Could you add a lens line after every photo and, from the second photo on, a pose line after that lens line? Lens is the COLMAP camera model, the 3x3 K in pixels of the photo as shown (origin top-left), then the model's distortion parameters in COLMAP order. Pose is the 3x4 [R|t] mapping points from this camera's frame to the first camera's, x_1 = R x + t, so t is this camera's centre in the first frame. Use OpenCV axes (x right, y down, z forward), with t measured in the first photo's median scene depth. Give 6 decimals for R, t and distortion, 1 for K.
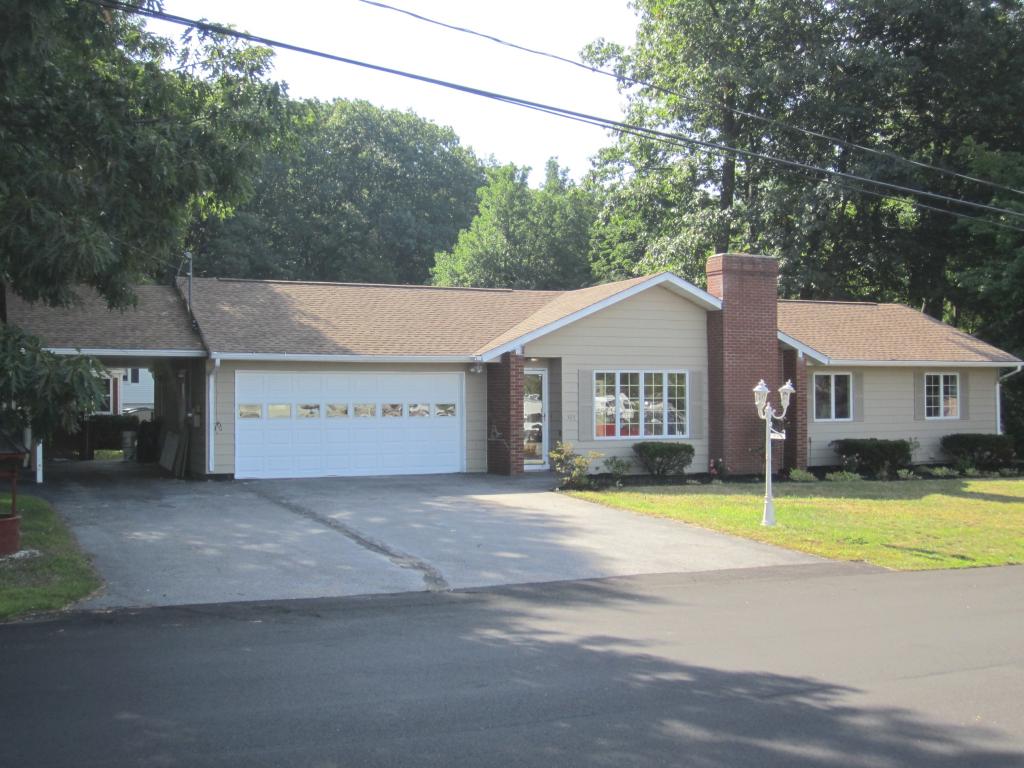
lens RADIAL K [[1209.4, 0, 512.0], [0, 1209.4, 384.0], [0, 0, 1]] dist [-0.031024, -0.043025]
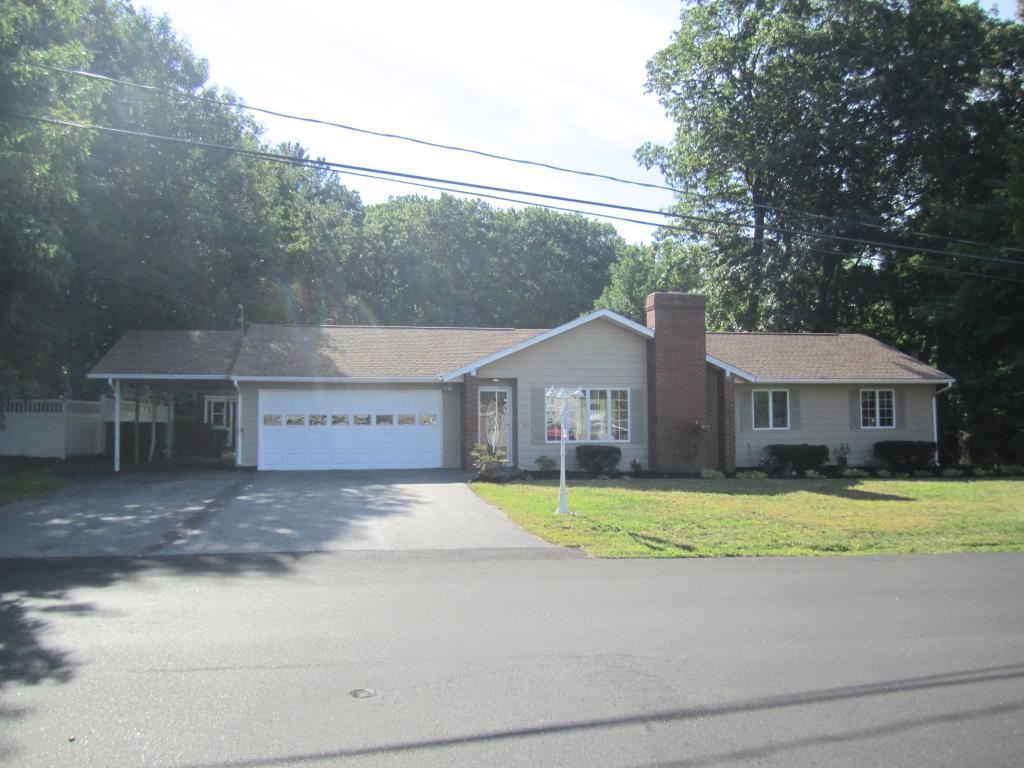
lens RADIAL K [[845.1, 0, 506.3], [0, 845.1, 377.0], [0, 0, 1]] dist [-0.068720, 0.046770]
pose [[0.969873, -0.014902, -0.243156, 0.227684], [0.004626, 0.999074, -0.042776, 0.013663], [0.243568, 0.040362, 0.969044, 0.130290]]
